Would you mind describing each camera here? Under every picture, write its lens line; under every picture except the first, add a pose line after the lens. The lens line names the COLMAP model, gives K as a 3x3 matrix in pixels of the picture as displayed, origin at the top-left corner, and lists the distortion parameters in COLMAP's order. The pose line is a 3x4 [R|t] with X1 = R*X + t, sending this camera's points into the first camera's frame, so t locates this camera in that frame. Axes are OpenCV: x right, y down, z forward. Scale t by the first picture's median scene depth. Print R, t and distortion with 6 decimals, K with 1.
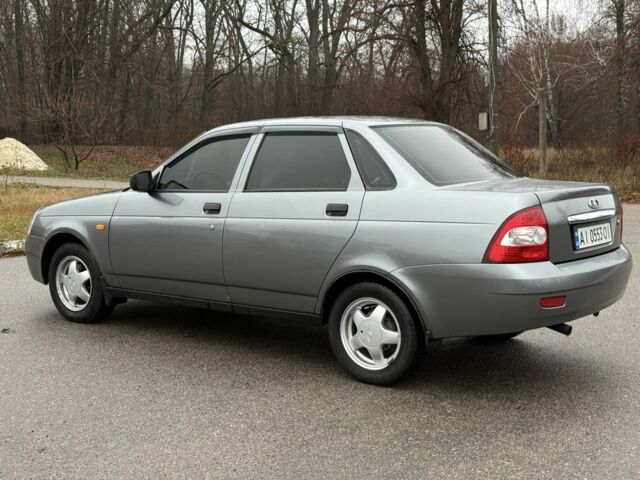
lens RADIAL K [[890.3, 0, 320.0], [0, 890.3, 240.0], [0, 0, 1]] dist [0.187945, -0.326709]
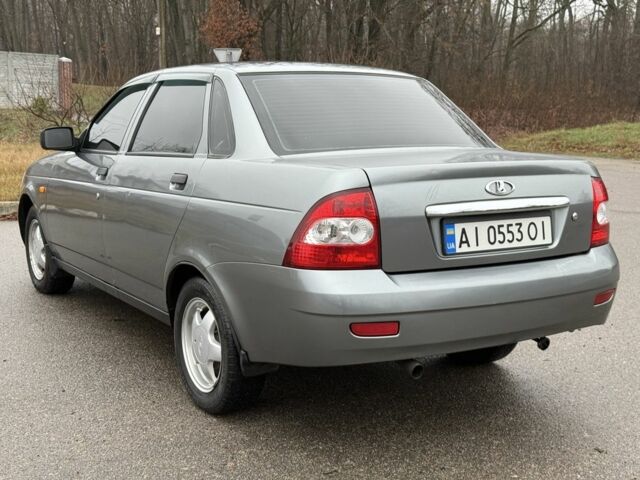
lens RADIAL K [[890.3, 0, 320.0], [0, 890.3, 240.0], [0, 0, 1]] dist [0.187945, -0.326709]
pose [[0.934657, 0.062239, -0.350061, 0.426584], [-0.046535, 0.997504, 0.053103, -0.031519], [0.352492, -0.033343, 0.935221, 0.326208]]
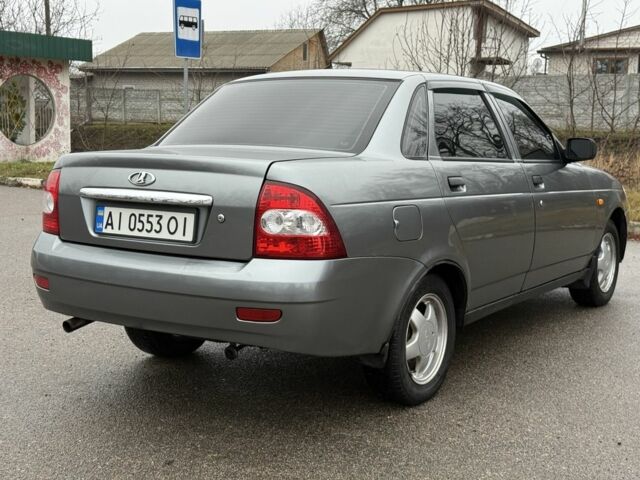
lens RADIAL K [[890.3, 0, 320.0], [0, 890.3, 240.0], [0, 0, 1]] dist [0.187945, -0.326709]
pose [[0.052501, 0.120679, -0.991302, 1.051240], [-0.110387, 0.987289, 0.114344, -0.091781], [0.992501, 0.103424, 0.065155, 1.129295]]
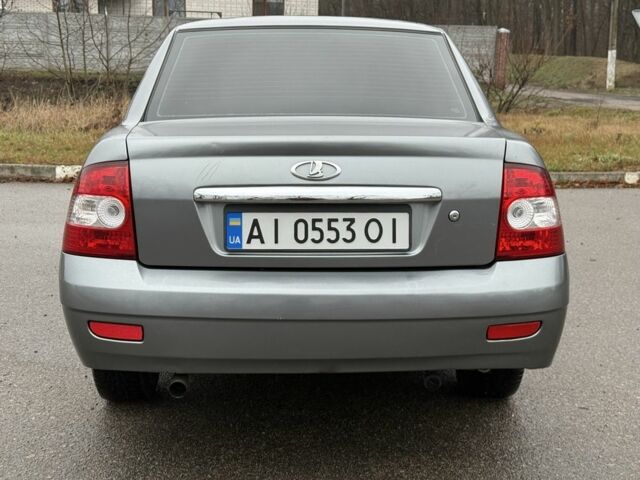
lens RADIAL K [[890.3, 0, 320.0], [0, 890.3, 240.0], [0, 0, 1]] dist [0.187945, -0.326709]
pose [[0.623455, 0.144363, -0.768416, 0.726795], [-0.083400, 0.989478, 0.118228, -0.063509], [0.777398, -0.009624, 0.628935, 0.694733]]
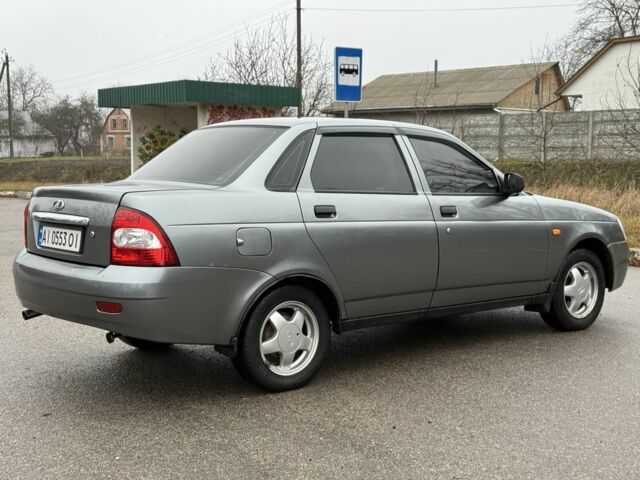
lens RADIAL K [[890.3, 0, 320.0], [0, 890.3, 240.0], [0, 0, 1]] dist [0.187945, -0.326709]
pose [[-0.244181, 0.080078, -0.966418, 1.198993], [-0.098389, 0.989396, 0.106841, -0.137310], [0.964726, 0.121173, -0.233713, 1.539175]]
